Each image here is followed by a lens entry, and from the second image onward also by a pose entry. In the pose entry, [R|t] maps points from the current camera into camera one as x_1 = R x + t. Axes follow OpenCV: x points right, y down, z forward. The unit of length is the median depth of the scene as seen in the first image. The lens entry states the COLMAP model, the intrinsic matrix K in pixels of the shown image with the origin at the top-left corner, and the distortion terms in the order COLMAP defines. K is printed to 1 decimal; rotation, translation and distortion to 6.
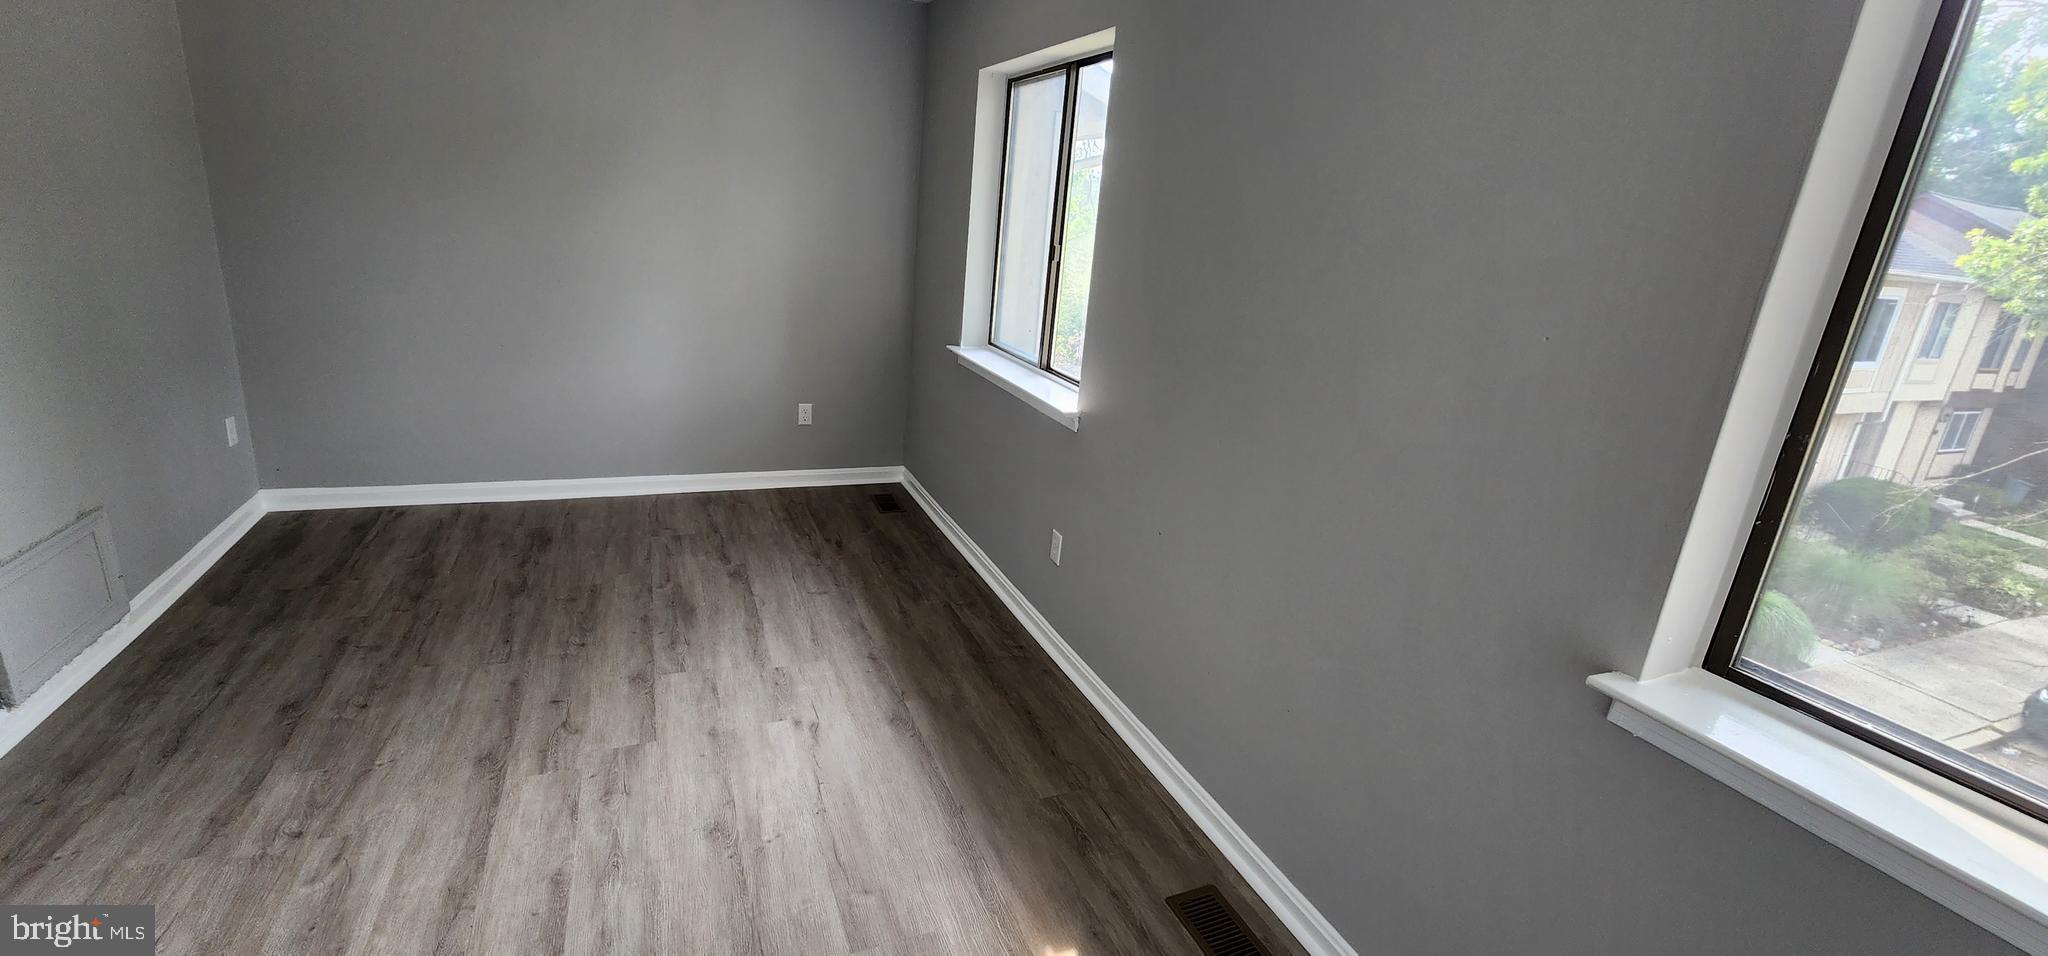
lens RADIAL K [[841.2, 0, 1024.0], [0, 841.2, 478.0], [0, 0, 1]] dist [-0.001146, -0.000704]
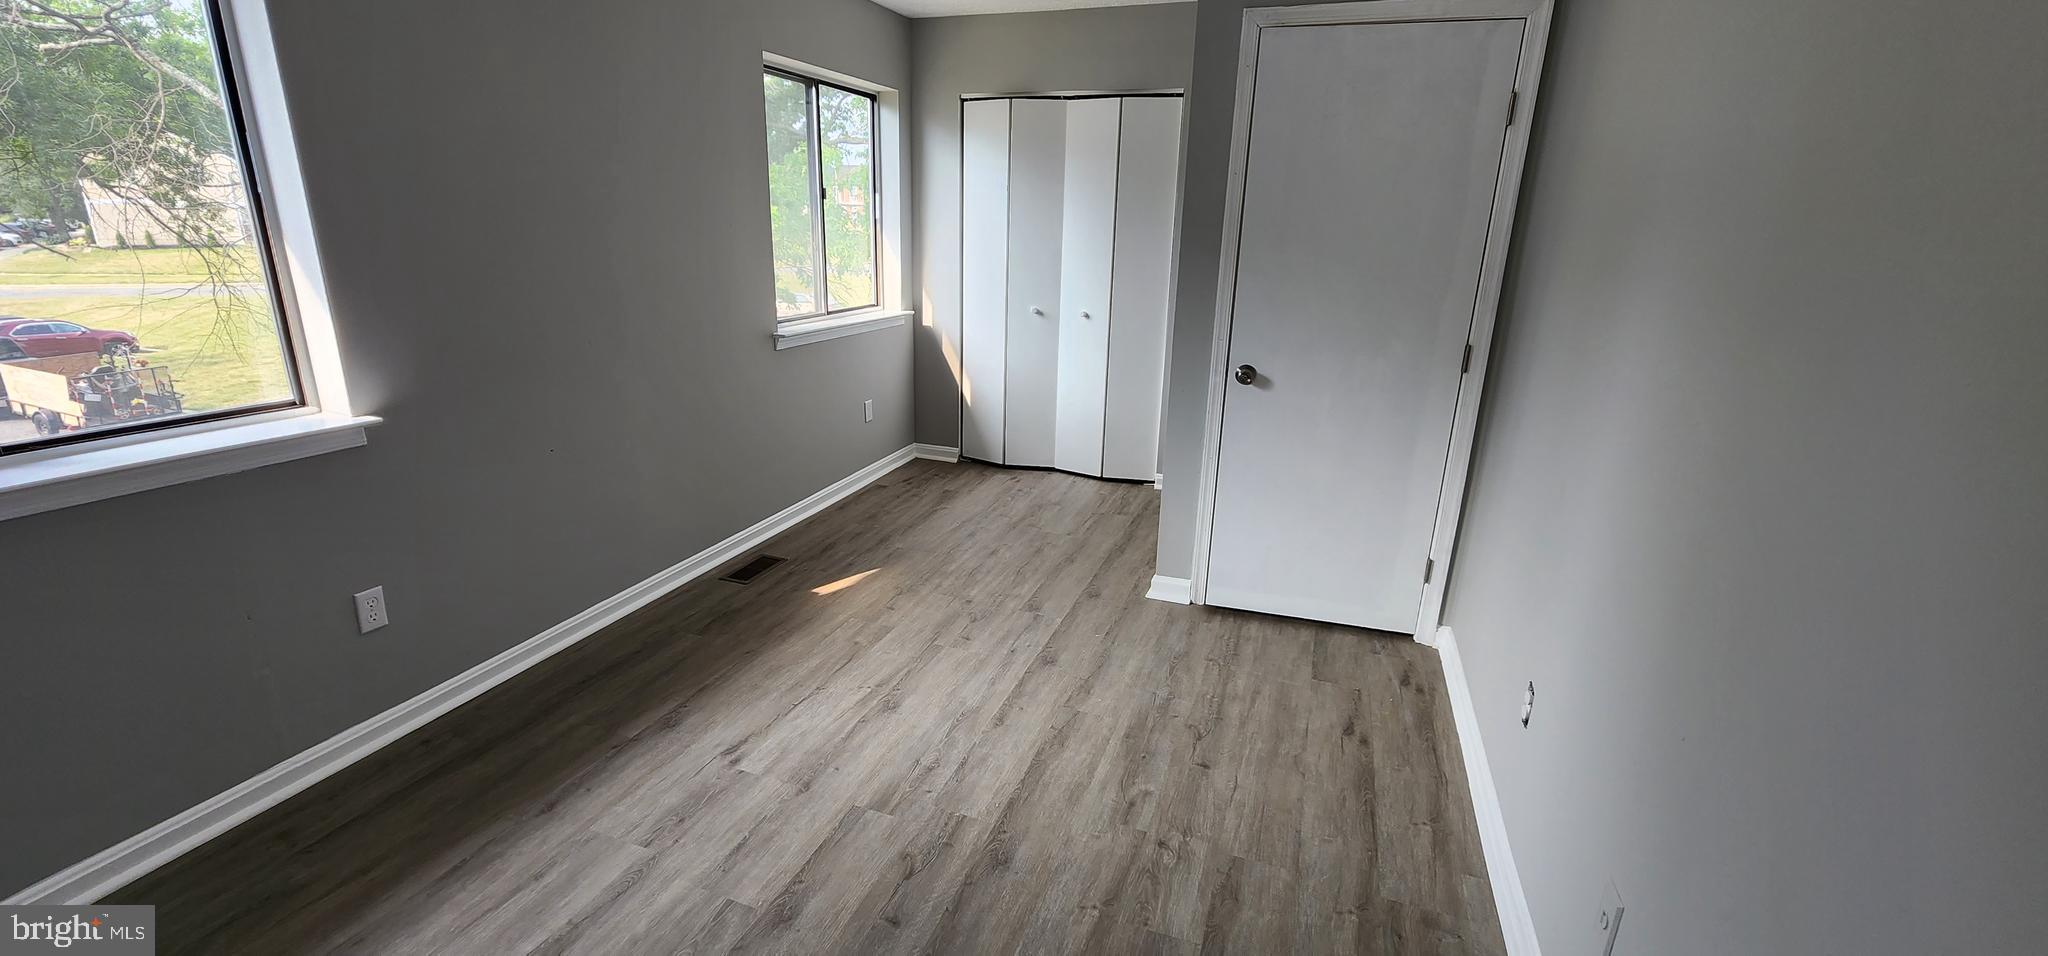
lens RADIAL K [[841.2, 0, 1024.0], [0, 841.2, 478.0], [0, 0, 1]] dist [-0.001146, -0.000704]
pose [[-0.722757, -0.300250, 0.622472, -1.147161], [0.116198, 0.835078, 0.537719, -0.495745], [-0.681264, 0.460971, -0.568670, 1.372684]]
